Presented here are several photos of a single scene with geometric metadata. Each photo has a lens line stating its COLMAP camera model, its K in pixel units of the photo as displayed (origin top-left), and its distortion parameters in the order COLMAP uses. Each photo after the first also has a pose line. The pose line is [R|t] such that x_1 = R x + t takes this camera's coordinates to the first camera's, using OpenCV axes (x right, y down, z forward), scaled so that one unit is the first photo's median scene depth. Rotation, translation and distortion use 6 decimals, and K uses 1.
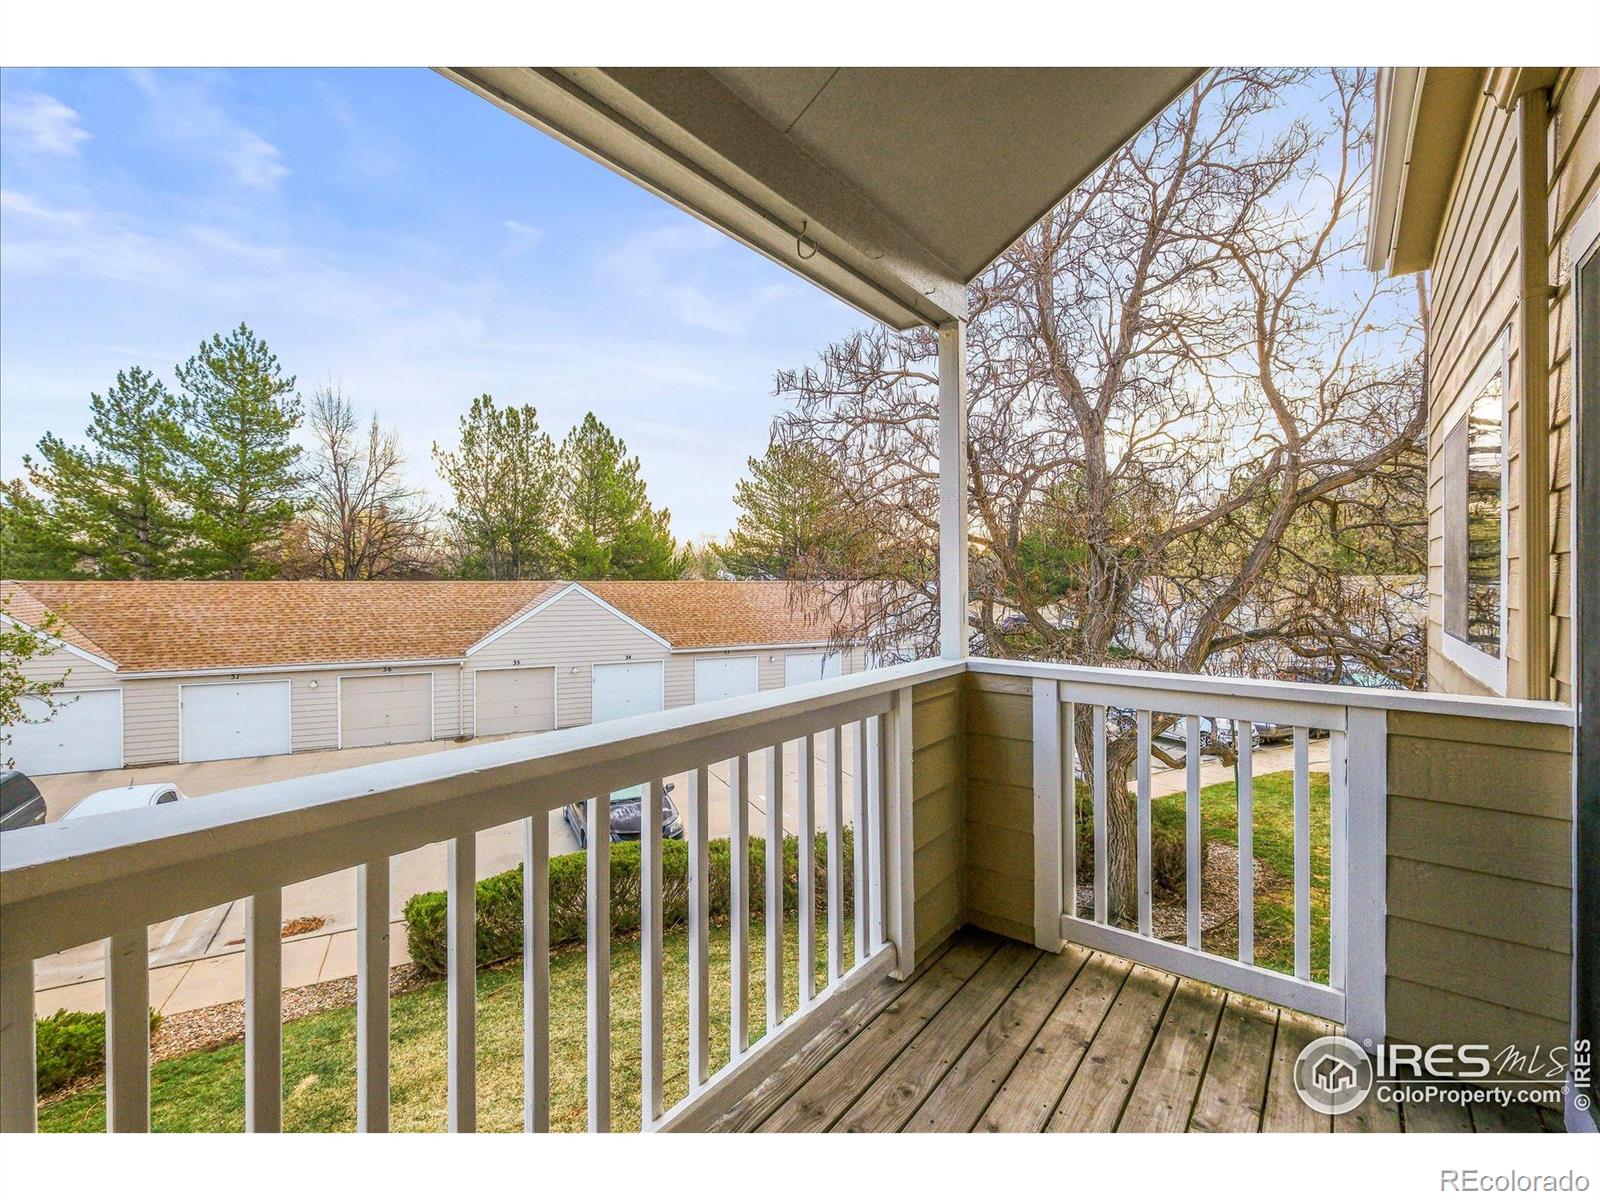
lens RADIAL K [[706.6, 0, 794.8], [0, 706.6, 584.0], [0, 0, 1]] dist [0.003704, 0.001756]
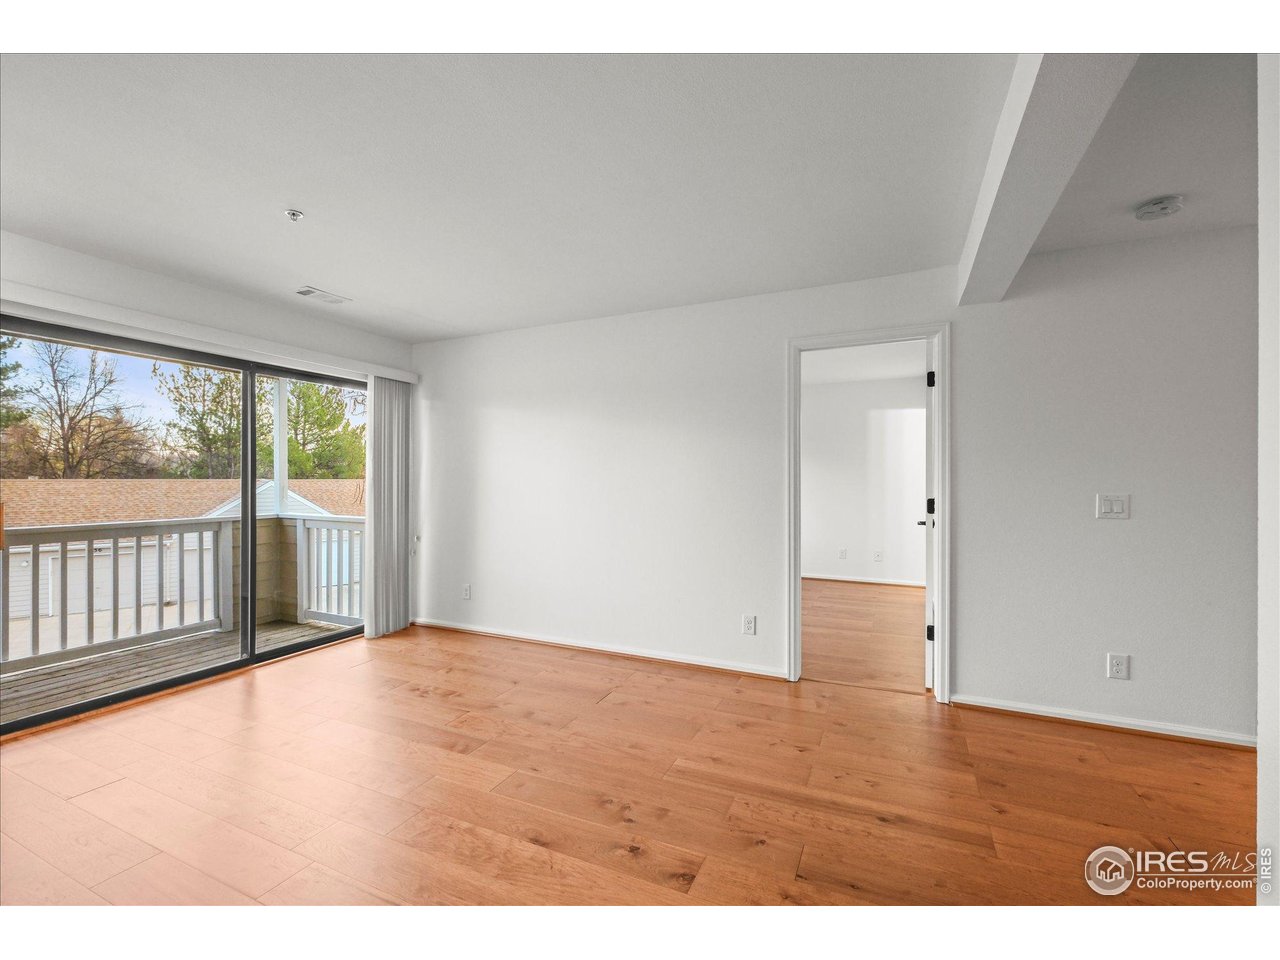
lens RADIAL K [[565.3, 0, 639.2], [0, 565.3, 479.3], [0, 0, 1]] dist [0.003704, 0.001756]
pose [[0.979068, 0.001395, 0.203527, 0.115064], [-0.000641, 0.999993, -0.003771, -0.000767], [-0.203531, 0.003562, 0.979062, -0.130349]]
